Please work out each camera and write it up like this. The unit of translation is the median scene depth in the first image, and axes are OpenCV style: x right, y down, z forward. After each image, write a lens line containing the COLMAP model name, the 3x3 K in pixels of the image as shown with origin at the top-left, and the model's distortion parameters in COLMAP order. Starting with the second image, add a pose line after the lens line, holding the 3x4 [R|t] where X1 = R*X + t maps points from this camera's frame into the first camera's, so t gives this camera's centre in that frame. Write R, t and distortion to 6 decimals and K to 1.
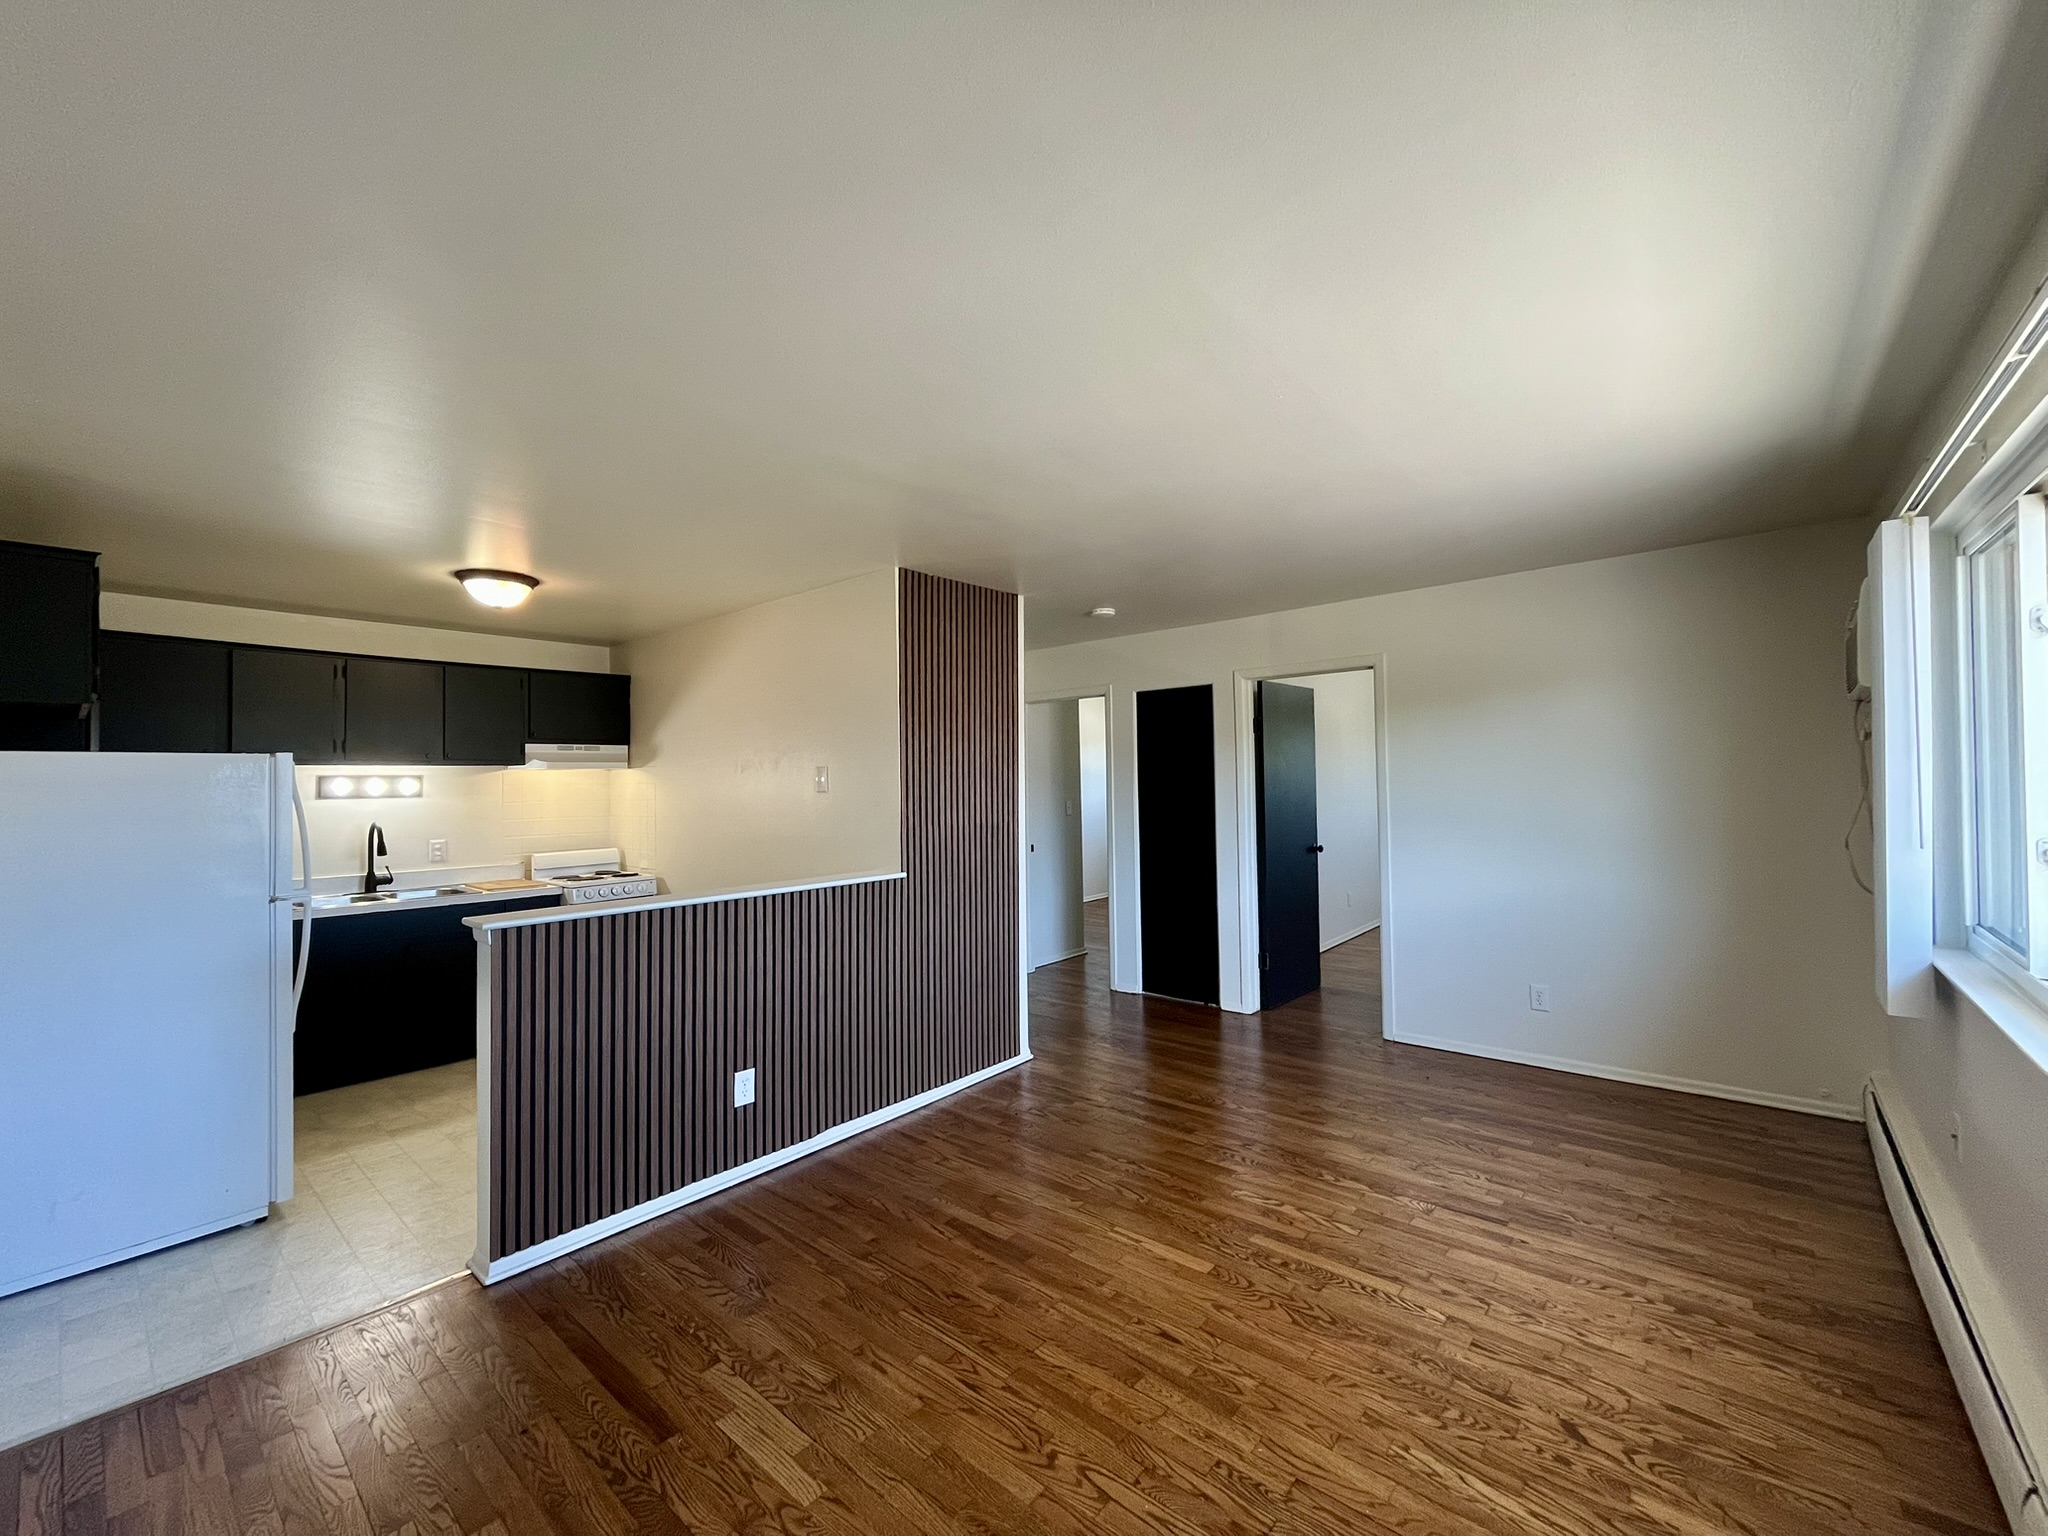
lens RADIAL K [[829.2, 0, 1035.3], [0, 829.2, 772.3], [0, 0, 1]] dist [-0.003446, -0.000205]
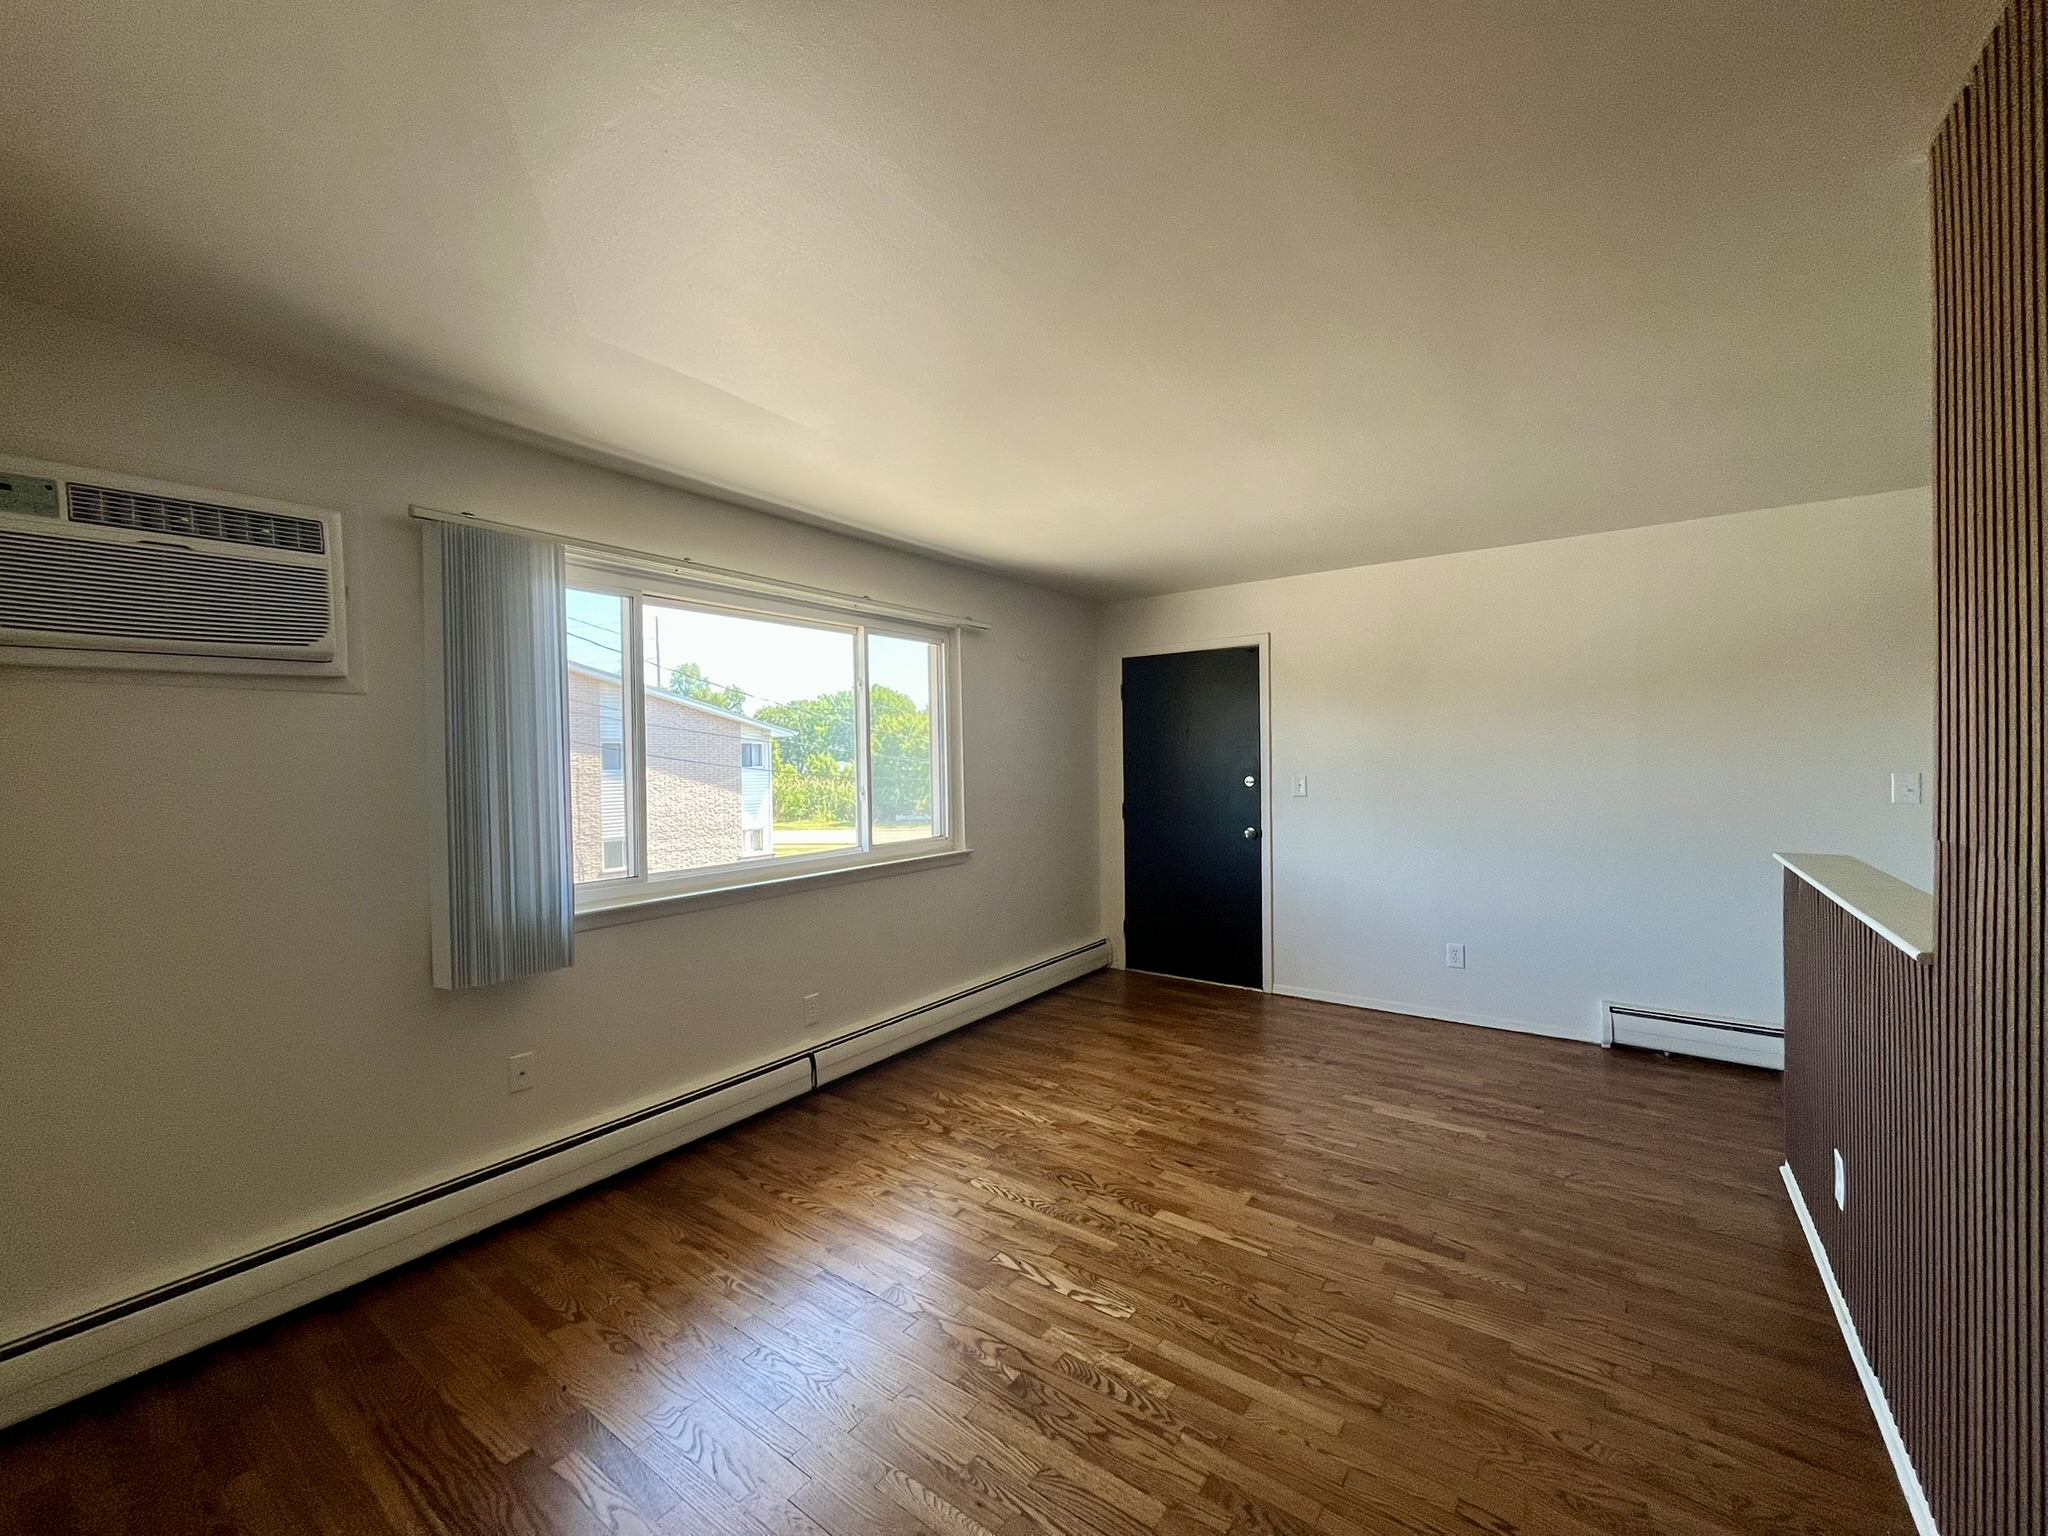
lens RADIAL K [[829.2, 0, 1022.6], [0, 829.2, 765.2], [0, 0, 1]] dist [-0.003446, -0.000205]
pose [[-0.996633, 0.034639, -0.074315, 0.403936], [0.034801, 0.999394, -0.000884, 0.024383], [0.074239, -0.003468, -0.997234, 1.870019]]
